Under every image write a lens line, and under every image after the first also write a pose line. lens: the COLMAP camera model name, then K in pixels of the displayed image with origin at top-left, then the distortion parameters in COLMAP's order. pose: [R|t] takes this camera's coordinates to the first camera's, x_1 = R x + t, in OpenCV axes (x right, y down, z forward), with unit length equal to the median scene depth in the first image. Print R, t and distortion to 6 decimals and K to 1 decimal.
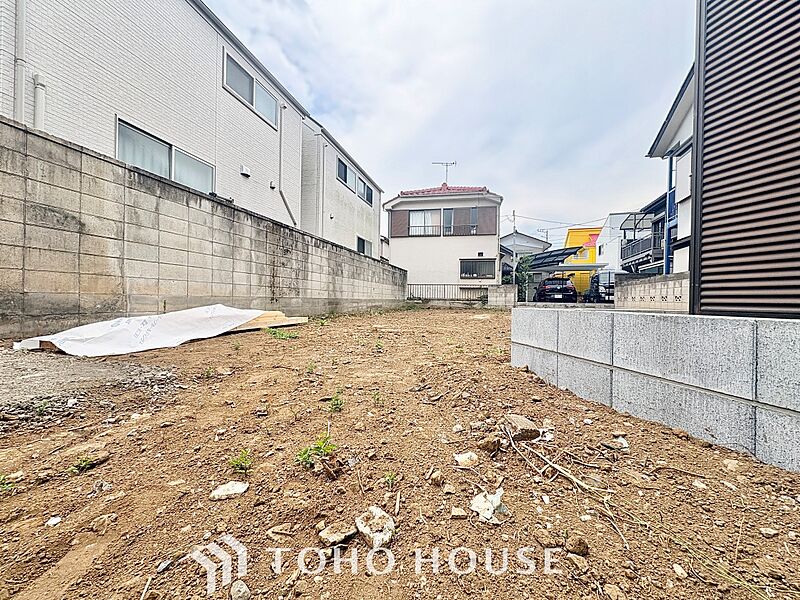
lens RADIAL K [[319.1, 0, 400.0], [0, 319.1, 300.0], [0, 0, 1]] dist [-0.000621, 0.000111]
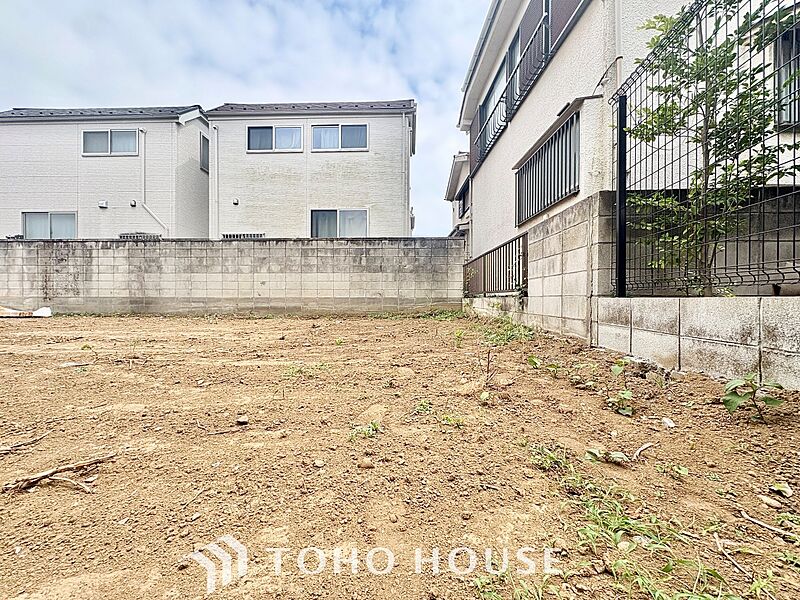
lens RADIAL K [[319.8, 0, 395.4], [0, 319.8, 301.0], [0, 0, 1]] dist [0.002722, 0.000299]
pose [[0.220085, -0.012138, -0.975405, 0.492485], [-0.000080, 0.999922, -0.012461, 0.010157], [0.975481, 0.002820, 0.220067, 0.847891]]
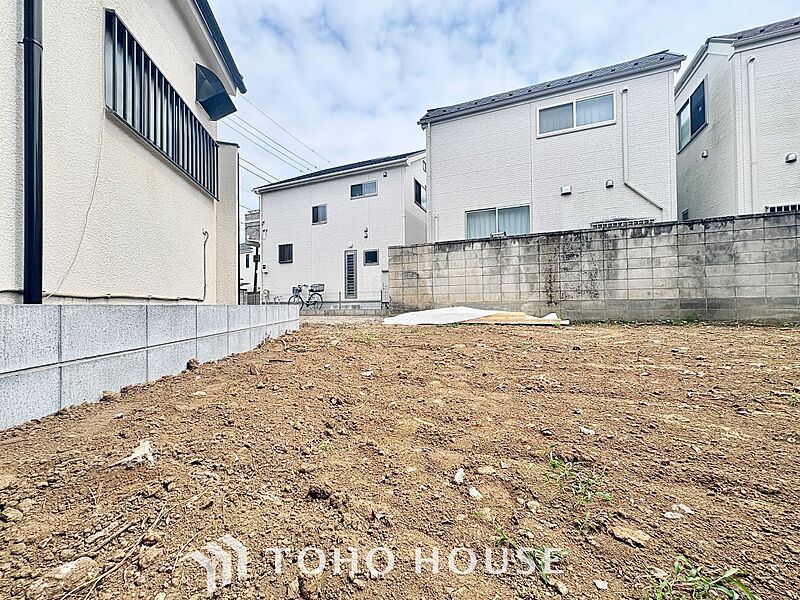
lens RADIAL K [[298.4, 0, 404.5], [0, 298.4, 297.4], [0, 0, 1]] dist [-0.002470, 0.000007]
pose [[-0.104609, -0.021893, -0.994272, 0.280135], [0.016025, 0.999591, -0.023696, -0.001332], [0.994384, -0.018412, -0.104215, 0.236495]]
